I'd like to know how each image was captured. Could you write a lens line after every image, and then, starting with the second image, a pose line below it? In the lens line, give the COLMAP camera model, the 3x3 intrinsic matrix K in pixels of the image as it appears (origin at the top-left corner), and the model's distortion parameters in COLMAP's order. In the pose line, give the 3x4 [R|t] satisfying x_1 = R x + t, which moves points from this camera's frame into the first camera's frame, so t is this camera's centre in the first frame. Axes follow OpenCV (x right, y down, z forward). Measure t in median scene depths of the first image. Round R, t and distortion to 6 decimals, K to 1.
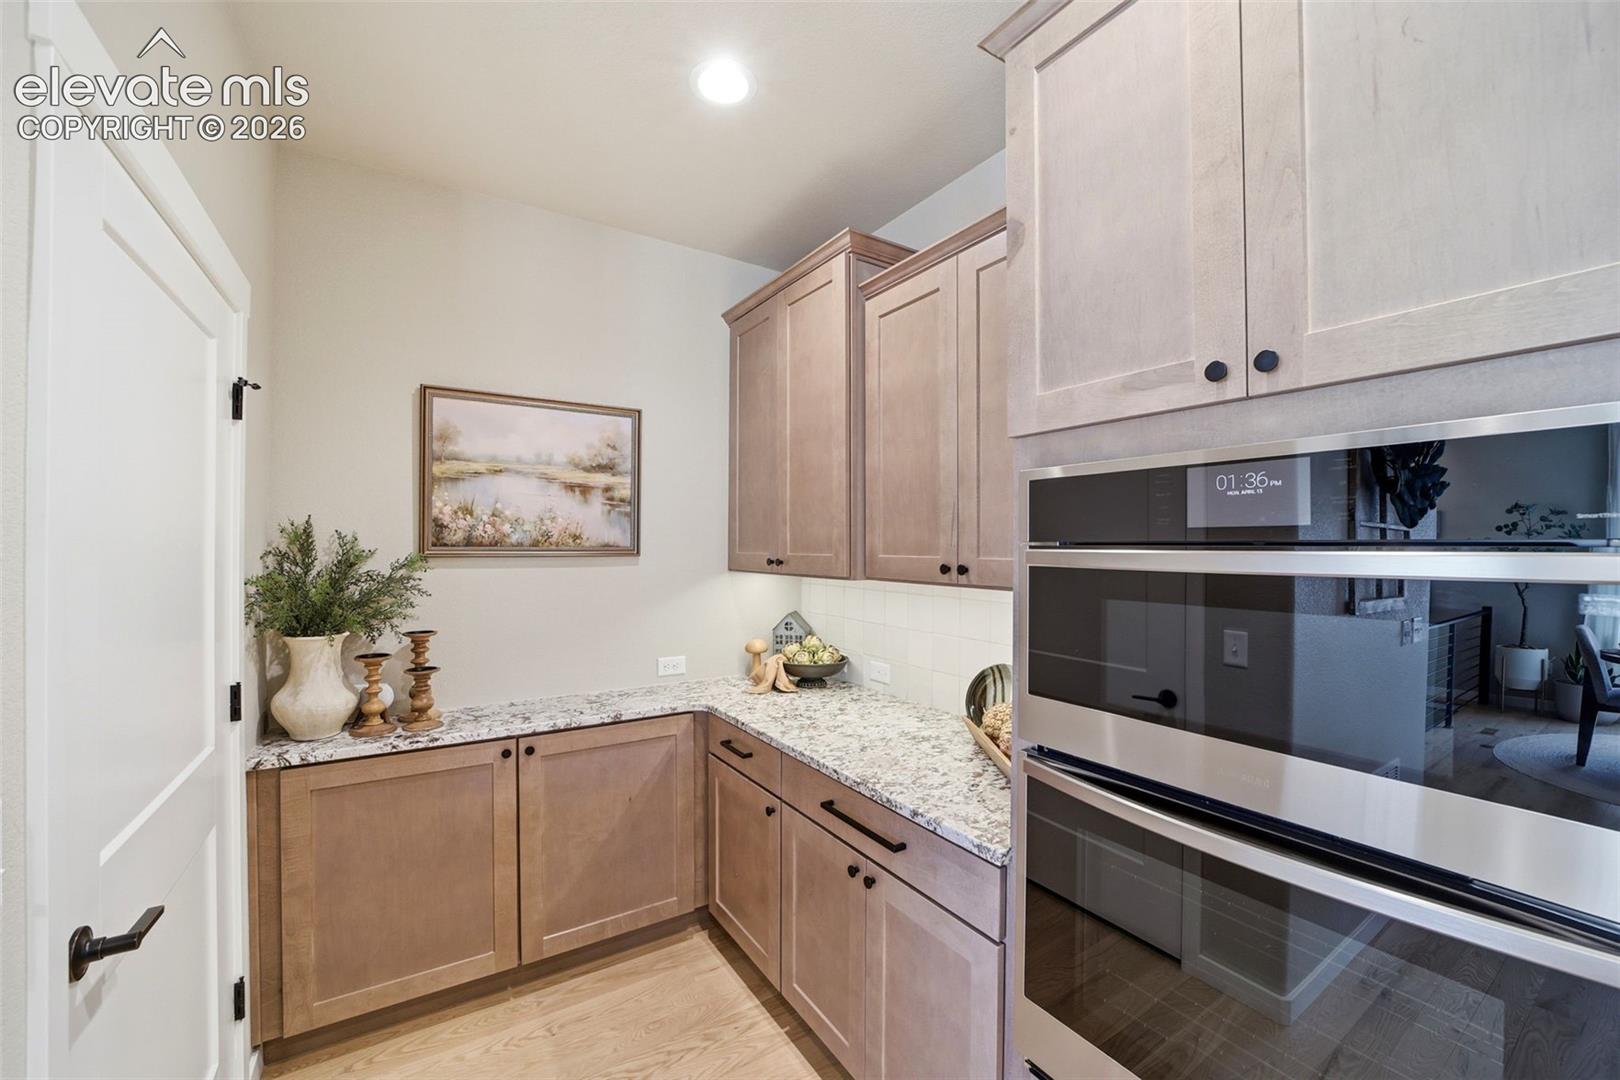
lens RADIAL K [[645.0, 0, 812.3], [0, 645.0, 536.2], [0, 0, 1]] dist [-0.016531, 0.000905]
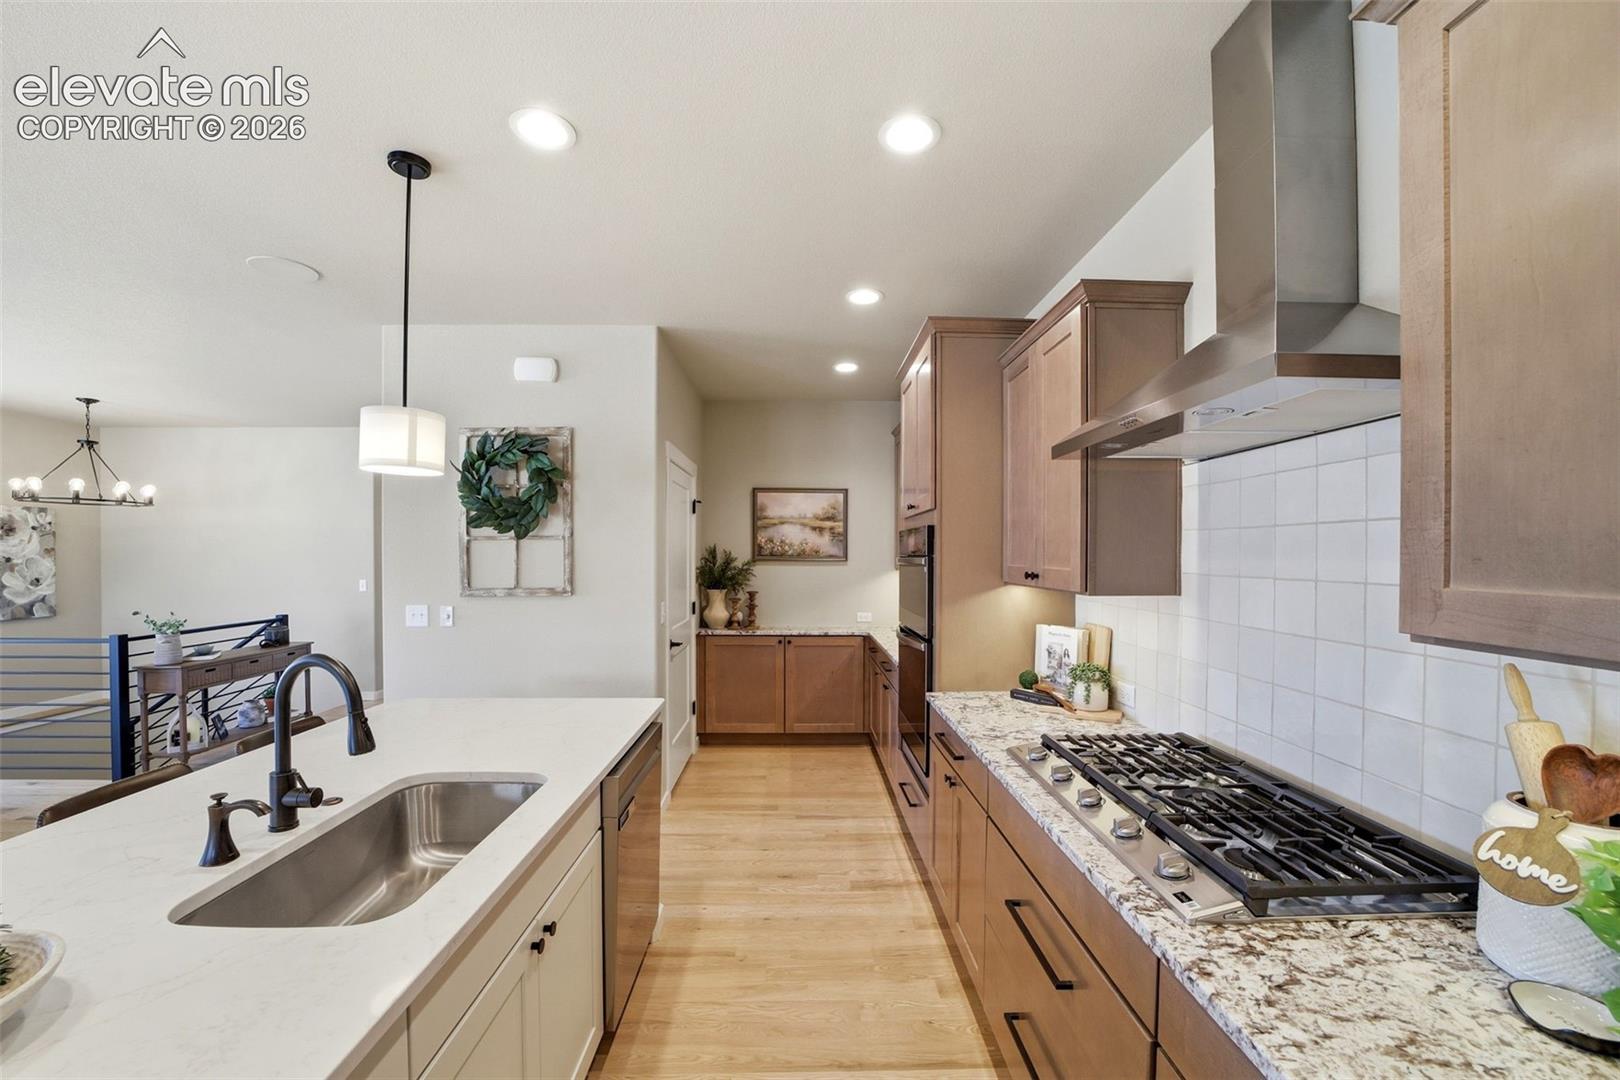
lens RADIAL K [[645.0, 0, 808.0], [0, 645.0, 551.0], [0, 0, 1]] dist [-0.016531, 0.000905]
pose [[0.851300, -0.010381, -0.524576, 0.817188], [0.003841, 0.999901, -0.013554, 0.030277], [0.524665, 0.009524, 0.851256, -0.928567]]
